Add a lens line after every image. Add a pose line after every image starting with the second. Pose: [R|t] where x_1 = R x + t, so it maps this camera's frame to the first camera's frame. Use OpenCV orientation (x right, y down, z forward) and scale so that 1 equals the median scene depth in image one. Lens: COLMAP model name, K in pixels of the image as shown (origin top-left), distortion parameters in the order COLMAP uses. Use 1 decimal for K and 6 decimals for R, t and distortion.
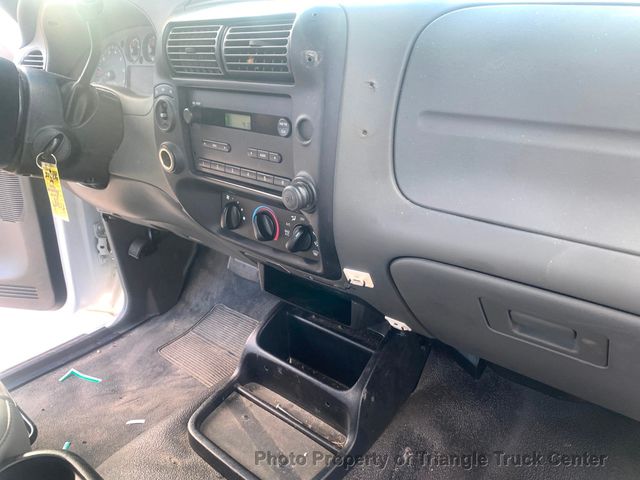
lens RADIAL K [[494.0, 0, 321.8], [0, 494.0, 235.6], [0, 0, 1]] dist [0.002499, -0.014947]
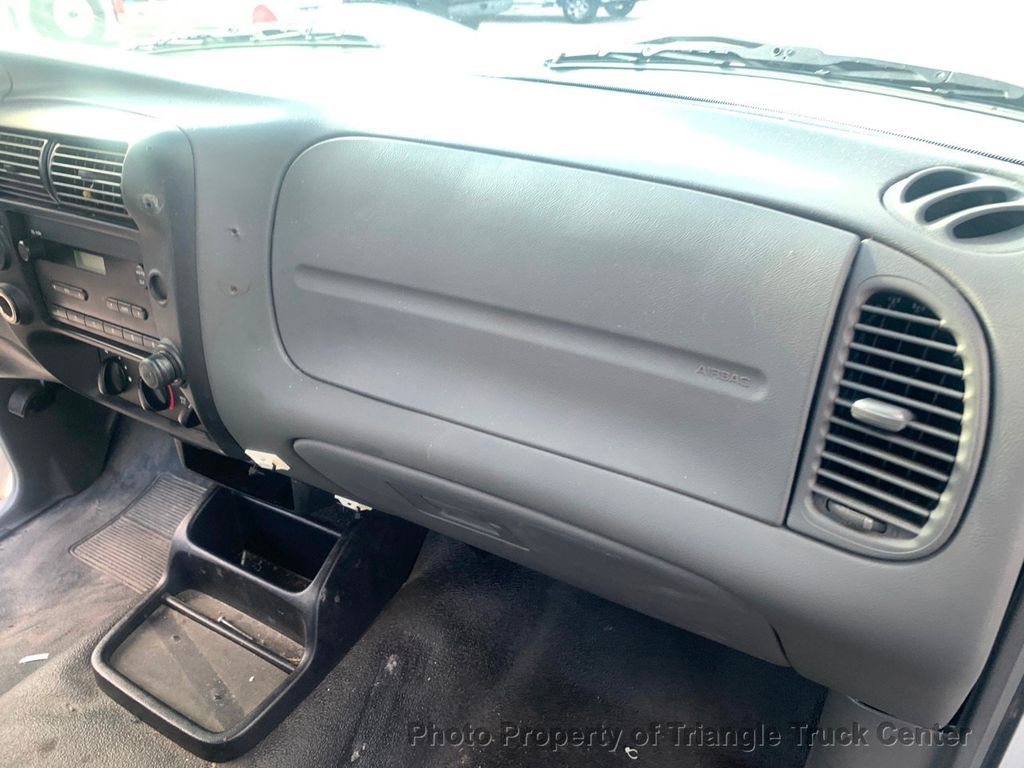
lens RADIAL K [[790.3, 0, 500.6], [0, 790.3, 385.2], [0, 0, 1]] dist [0.011128, -0.010612]
pose [[0.989842, -0.065526, 0.126168, 0.216786], [0.054701, 0.994667, 0.087439, -0.090670], [-0.131224, -0.079649, 0.988148, -0.214911]]
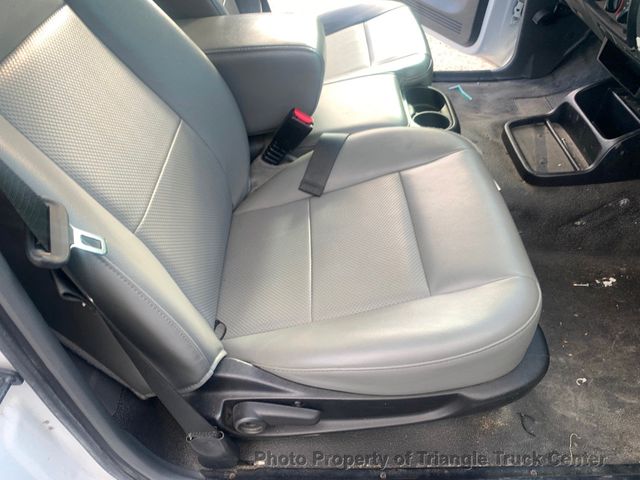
lens RADIAL K [[494.0, 0, 312.9], [0, 494.0, 240.7], [0, 0, 1]] dist [0.011128, -0.010612]
pose [[0.648715, 0.547373, -0.528726, 0.420380], [-0.305606, 0.823639, 0.477727, 0.121064], [0.696975, -0.148327, 0.701588, -0.701865]]
